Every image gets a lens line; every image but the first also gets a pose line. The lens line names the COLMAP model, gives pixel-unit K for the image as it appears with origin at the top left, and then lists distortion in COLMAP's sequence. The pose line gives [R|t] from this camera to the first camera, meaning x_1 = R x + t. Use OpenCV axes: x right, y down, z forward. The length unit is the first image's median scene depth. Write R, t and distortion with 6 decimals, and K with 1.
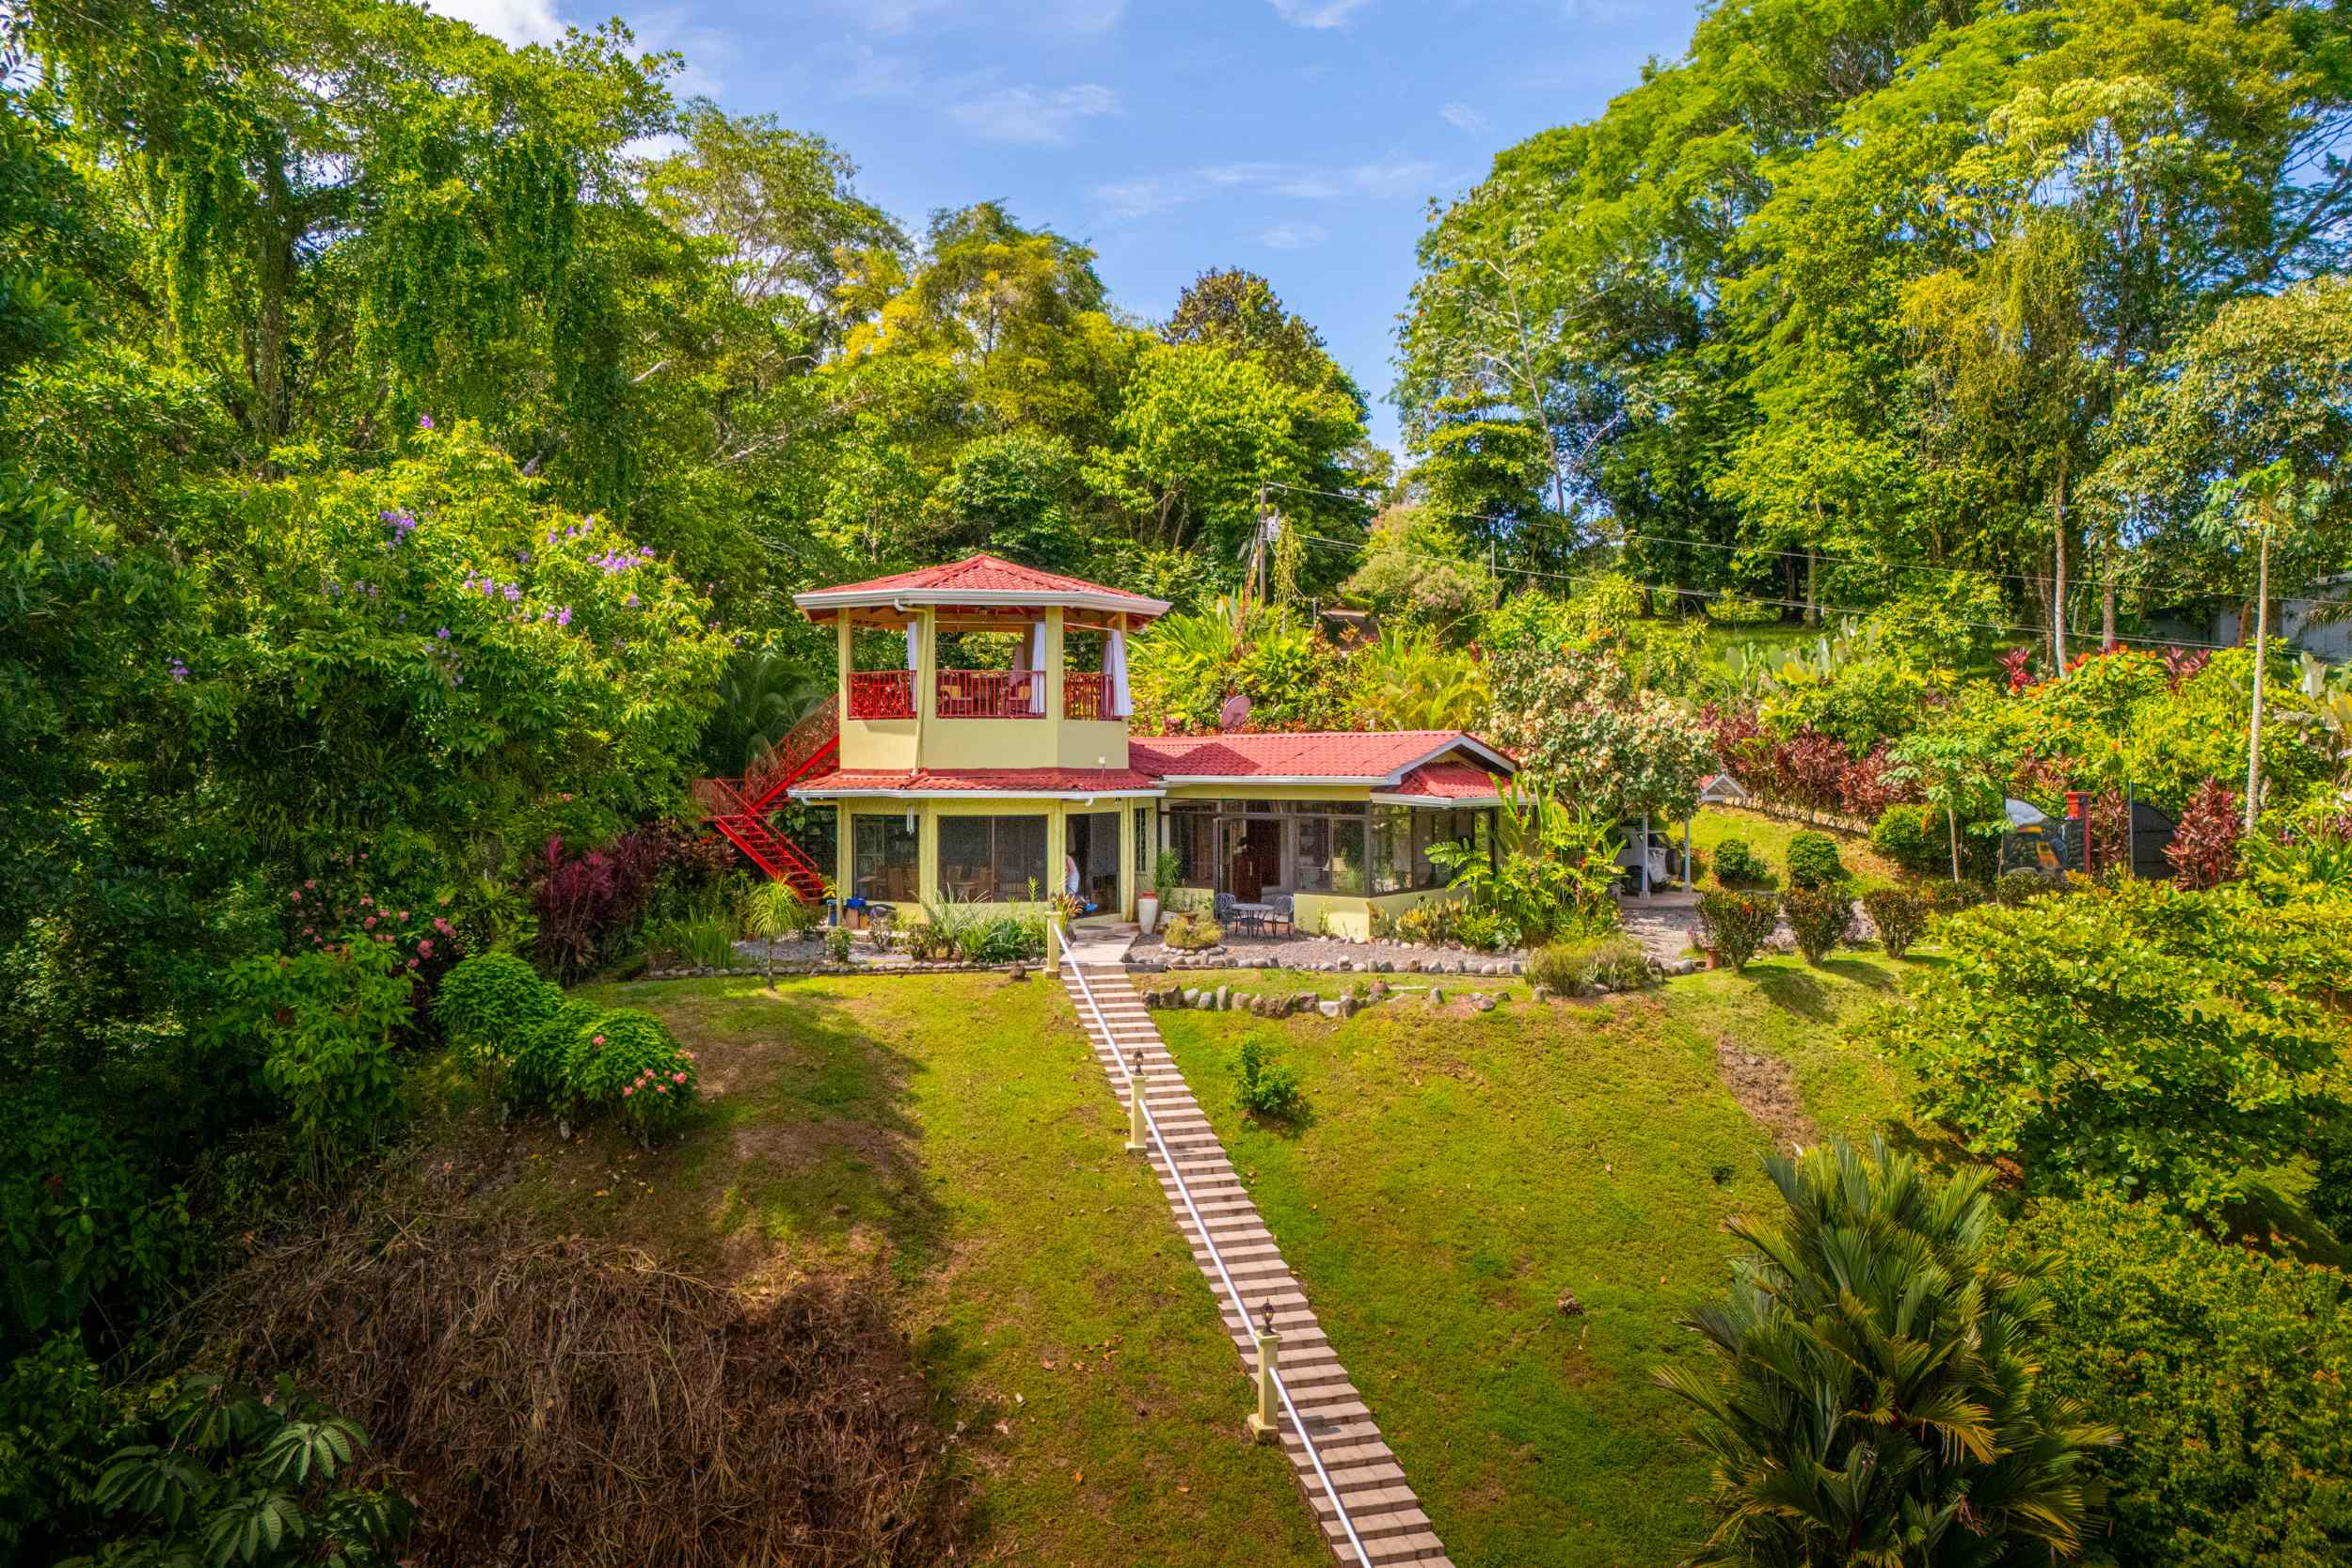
lens RADIAL K [[1712.1, 0, 1176.0], [0, 1712.1, 784.0], [0, 0, 1]] dist [0.061891, -0.085914]
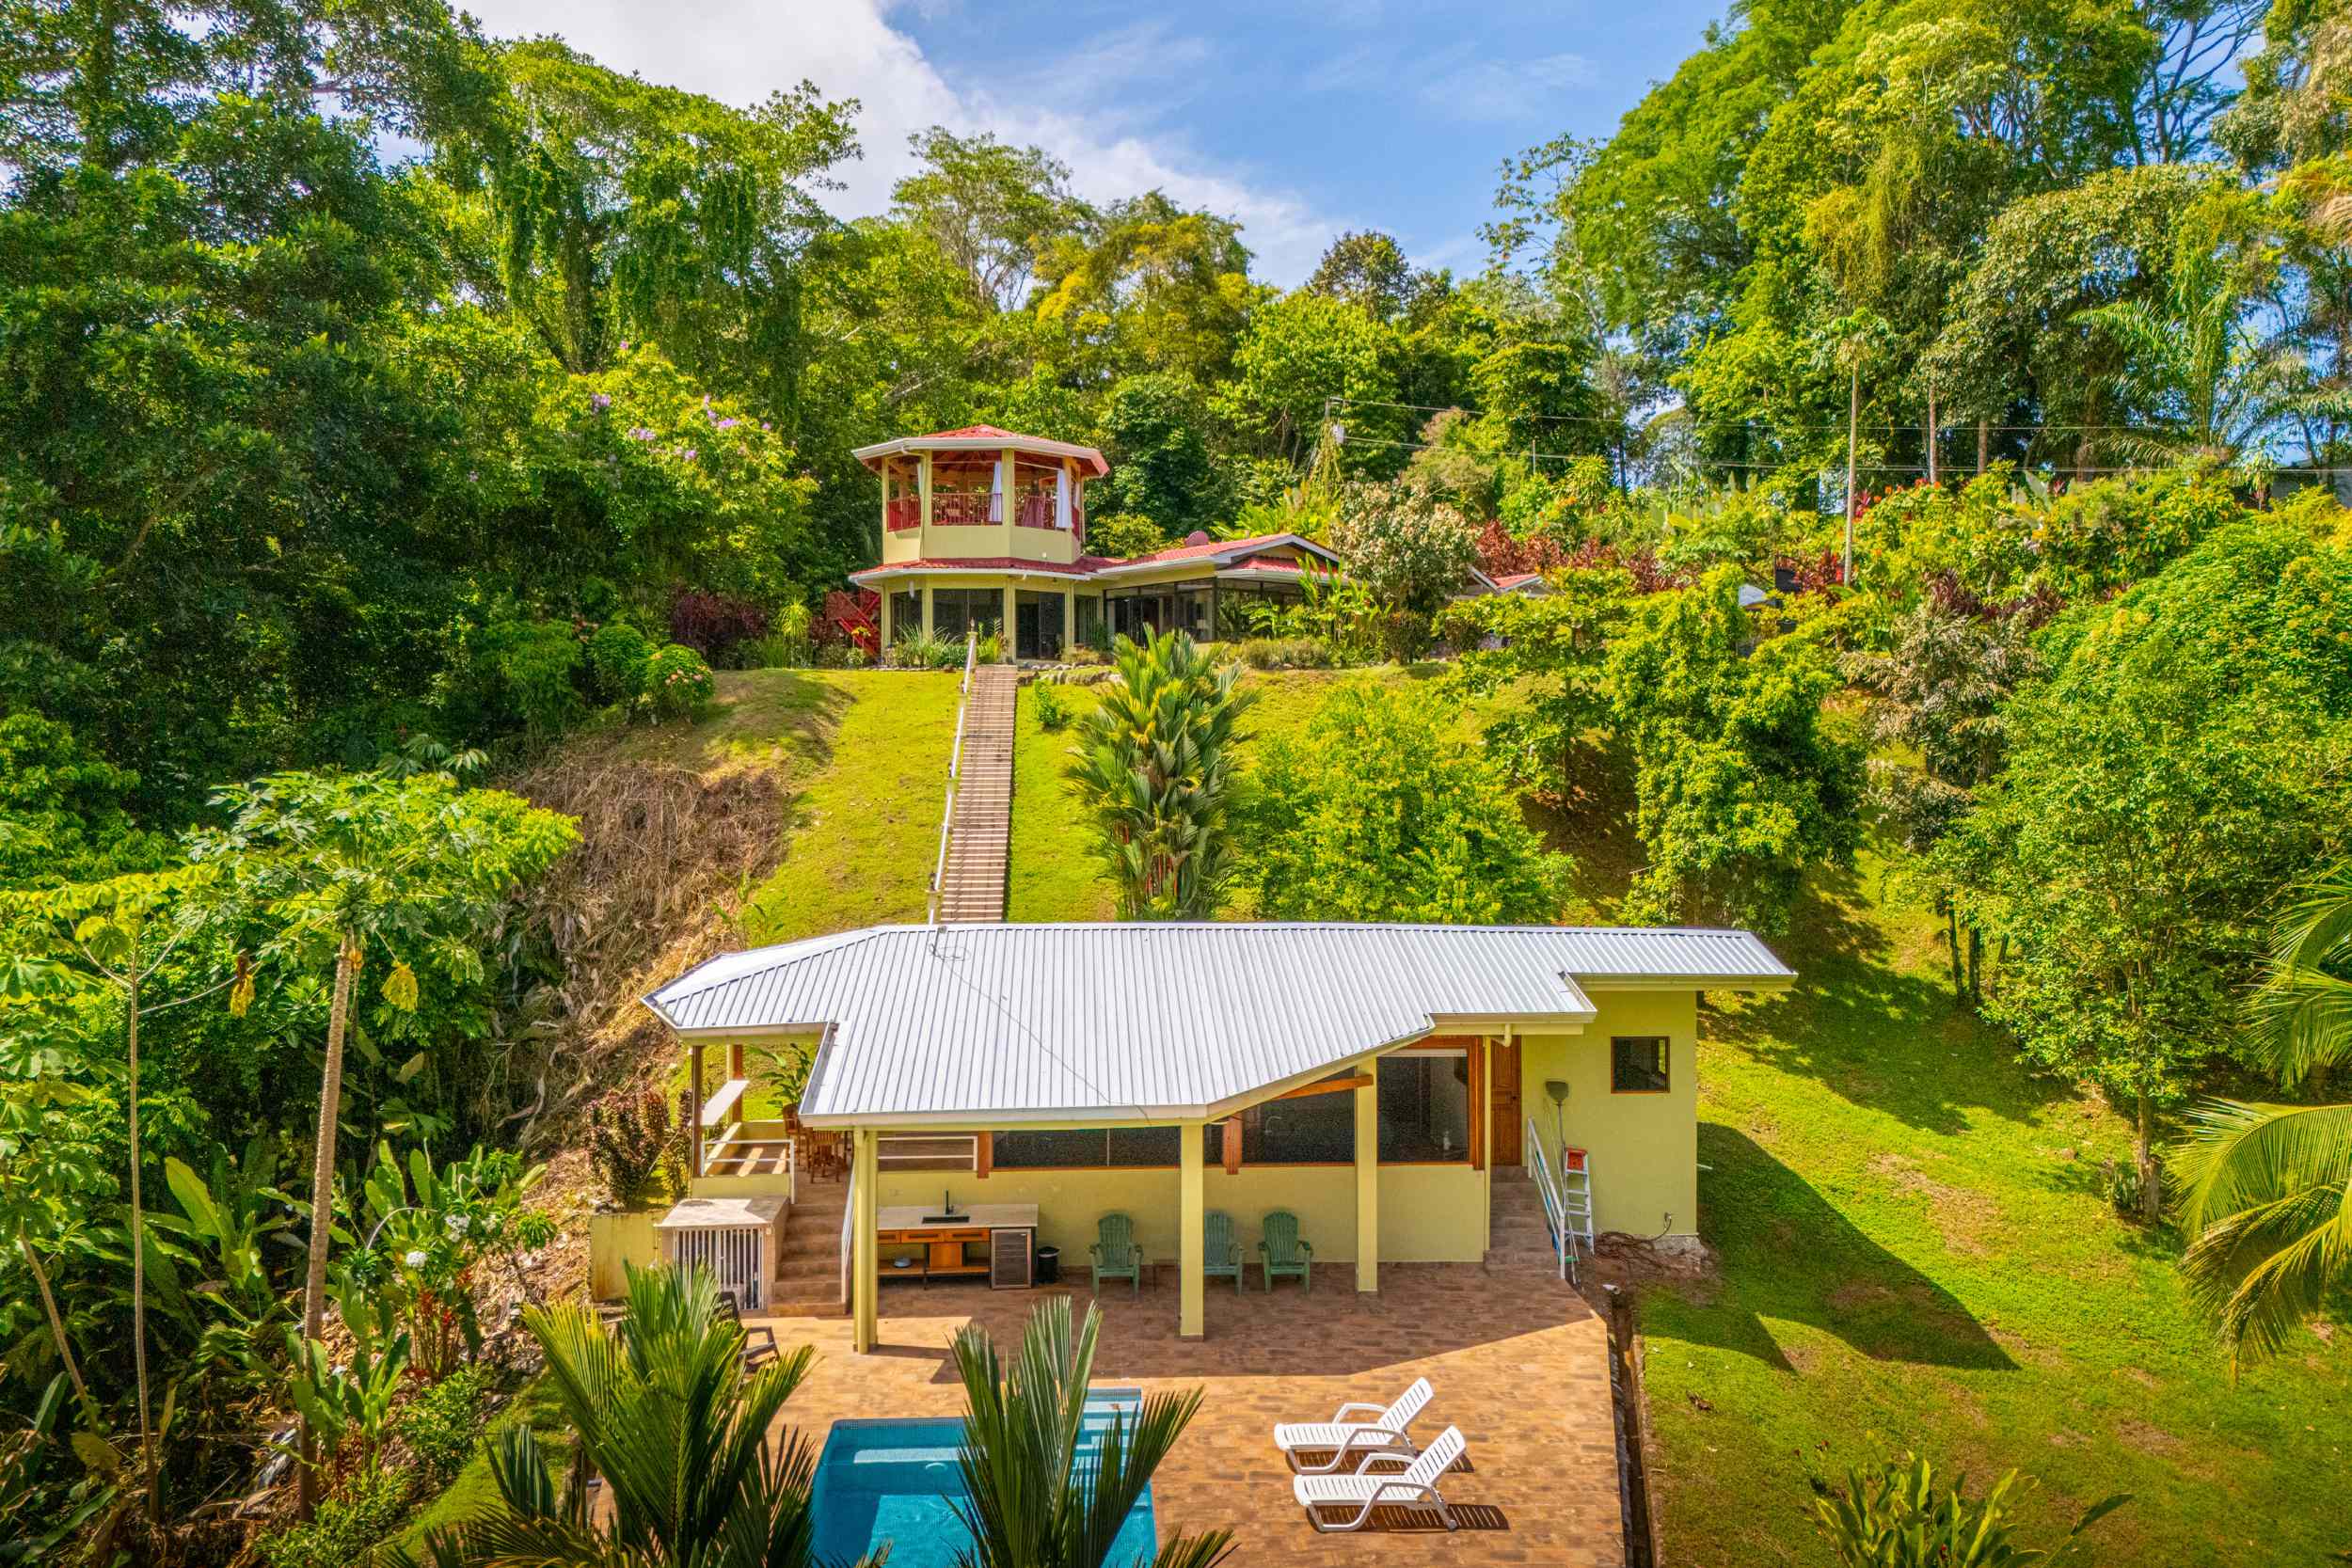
lens RADIAL K [[1712.1, 0, 1176.0], [0, 1712.1, 784.0], [0, 0, 1]] dist [0.061891, -0.085914]
pose [[0.972941, 0.006896, -0.230950, 0.393398], [-0.006115, 0.999973, 0.004097, 0.170399], [0.230972, -0.002574, 0.972957, -0.415265]]
